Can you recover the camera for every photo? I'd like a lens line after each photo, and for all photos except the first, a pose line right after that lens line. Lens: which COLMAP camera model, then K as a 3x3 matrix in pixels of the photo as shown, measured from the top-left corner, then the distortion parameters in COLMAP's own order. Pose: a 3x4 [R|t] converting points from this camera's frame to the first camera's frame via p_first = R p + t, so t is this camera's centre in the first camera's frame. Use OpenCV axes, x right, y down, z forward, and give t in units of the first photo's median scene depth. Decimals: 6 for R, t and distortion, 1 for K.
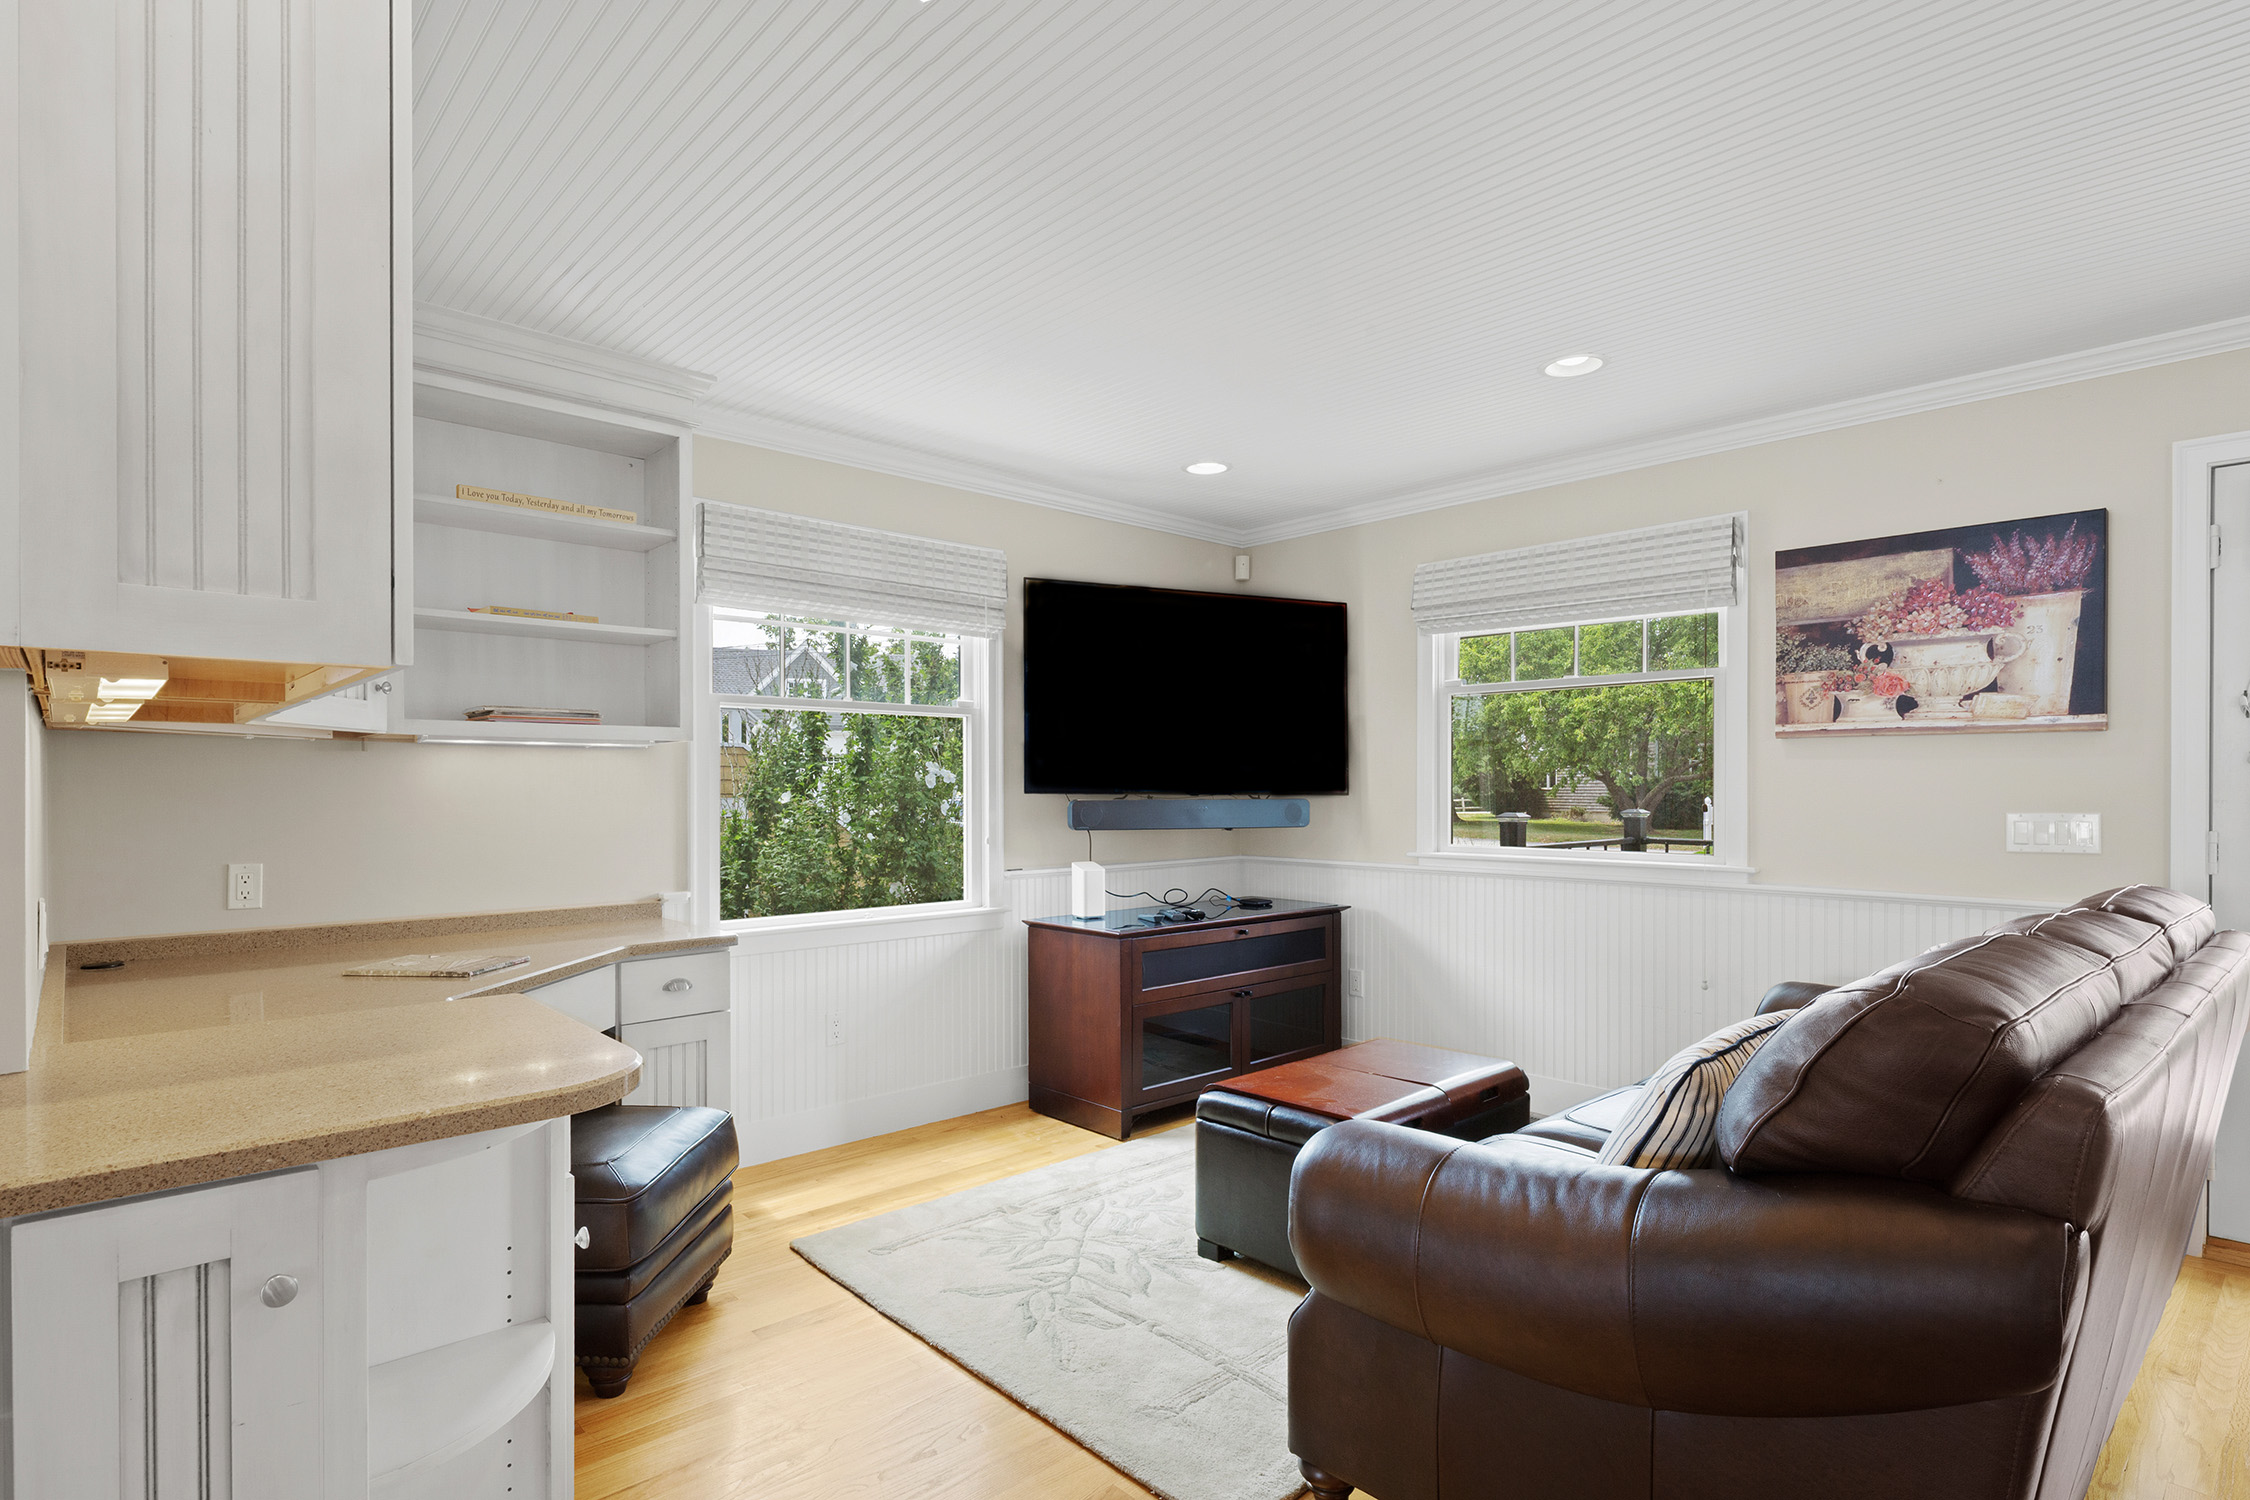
lens RADIAL K [[1140.4, 0, 1111.2], [0, 1140.4, 798.1], [0, 0, 1]] dist [0.002799, 0.000408]
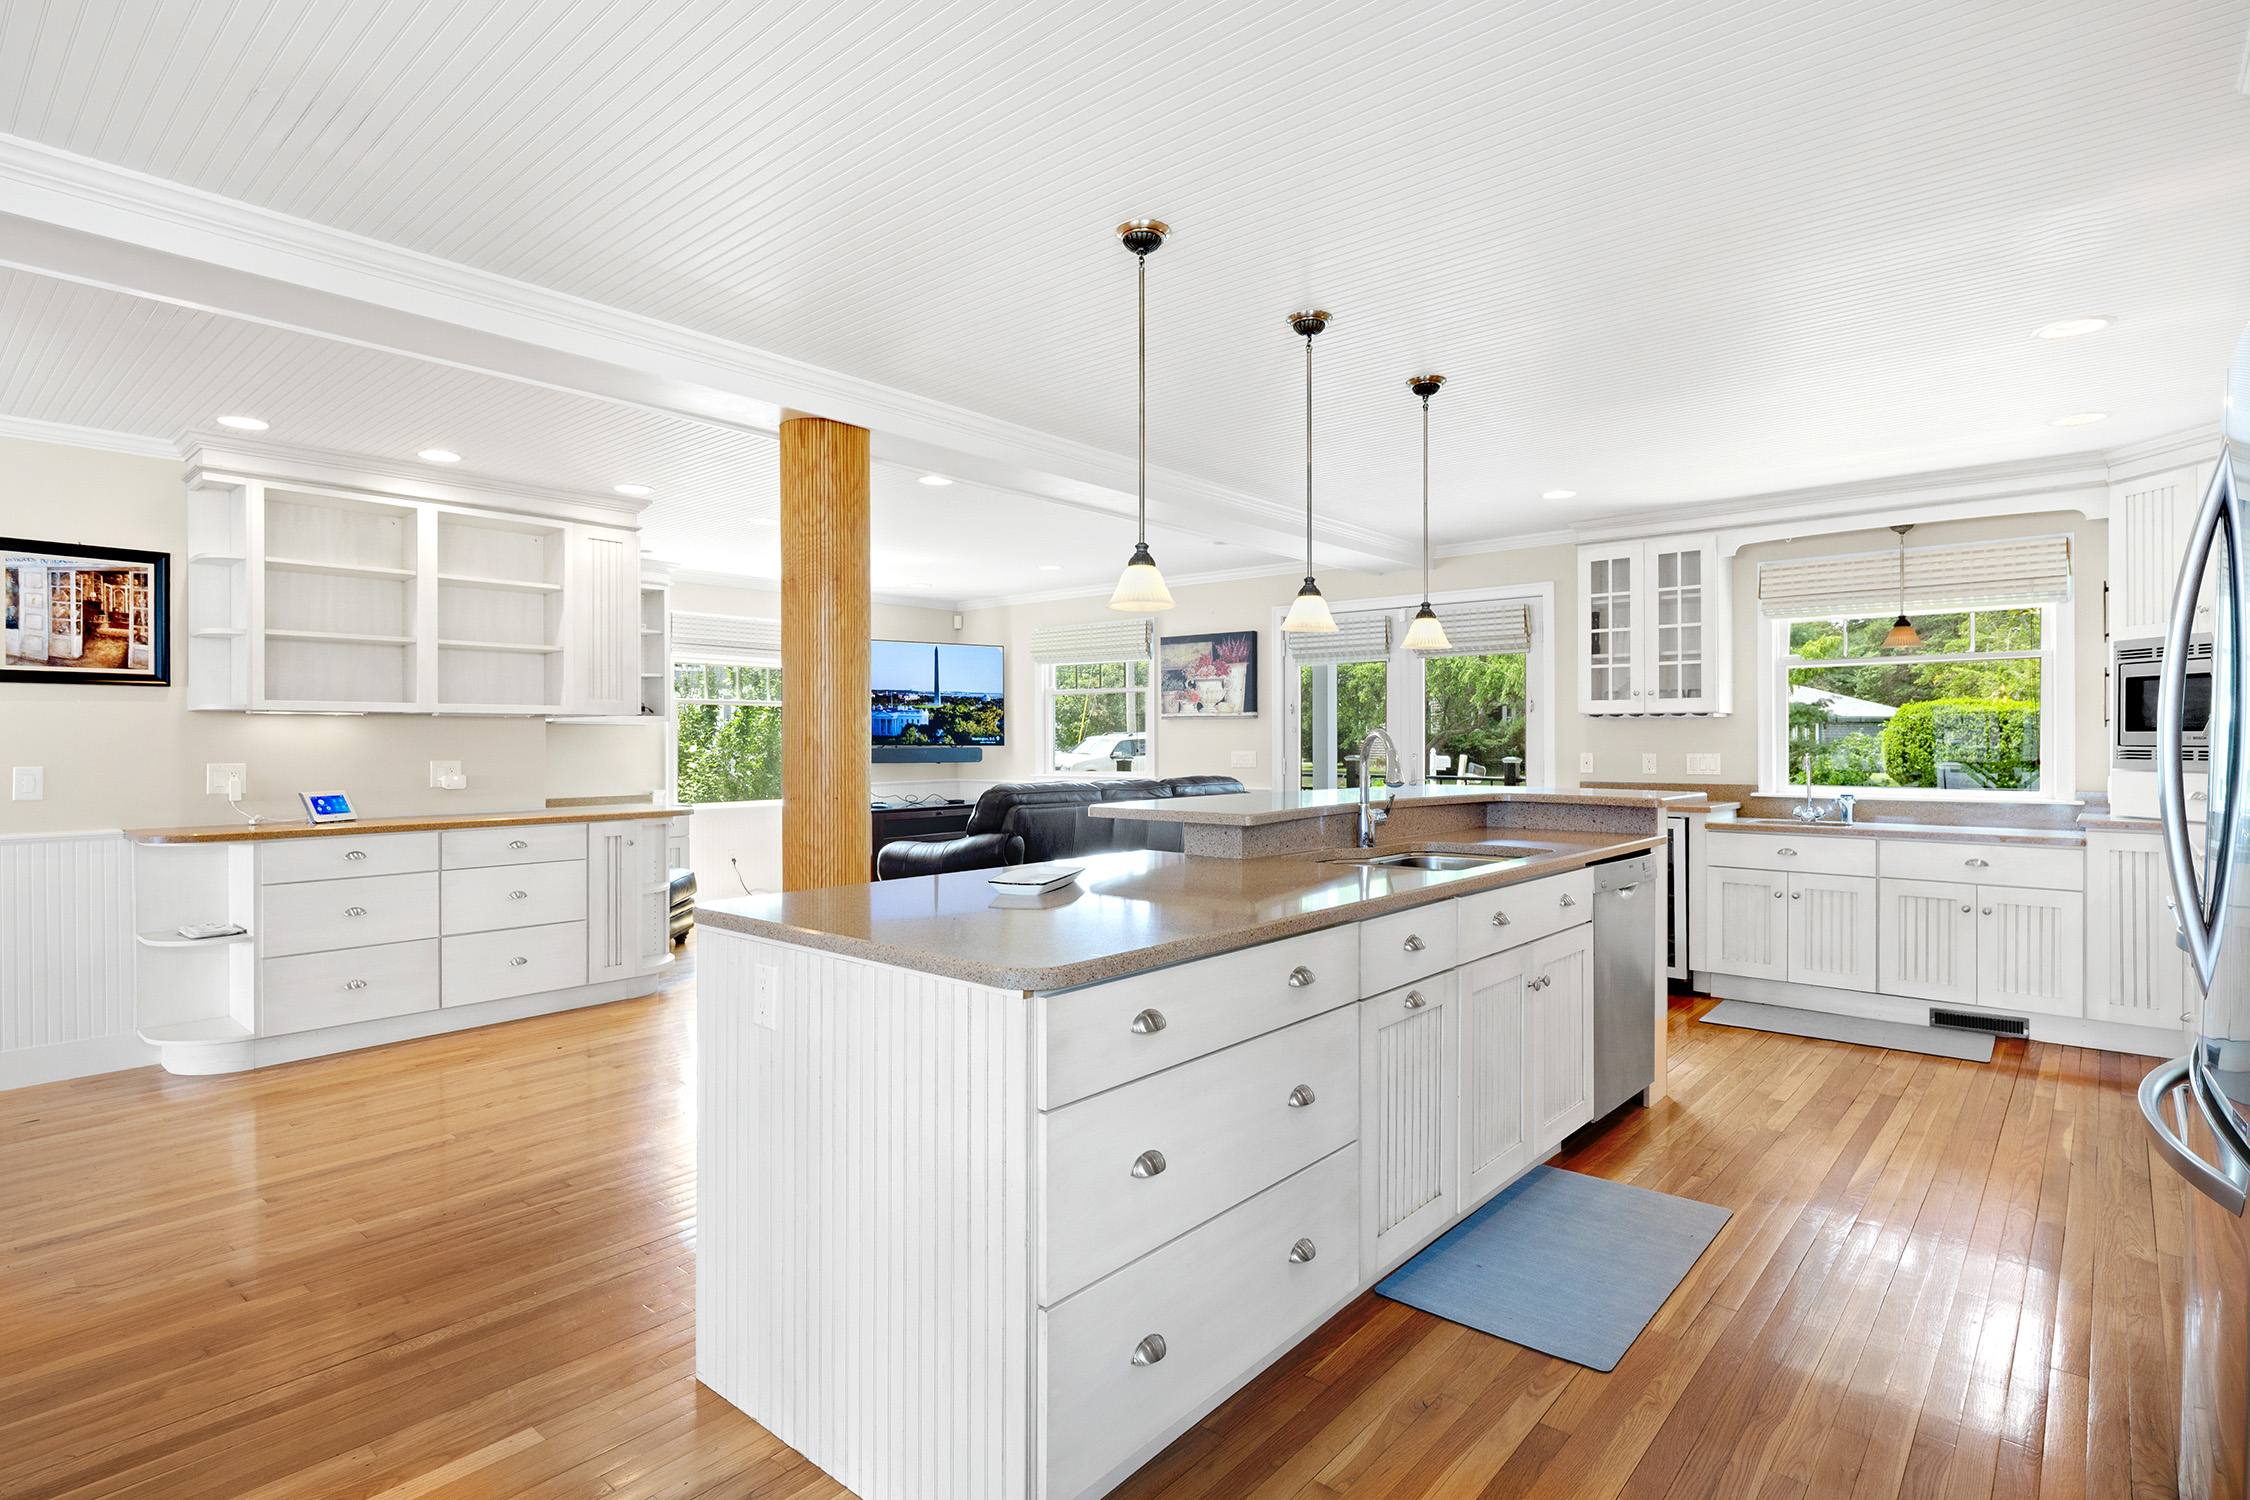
lens RADIAL K [[1119.5, 0, 1113.9], [0, 1119.5, 737.5], [0, 0, 1]] dist [0.001041, -0.000420]
pose [[0.994098, -0.001735, 0.108473, 0.247066], [0.003120, 0.999916, -0.012604, 0.010633], [-0.108442, 0.012868, 0.994019, -1.197307]]
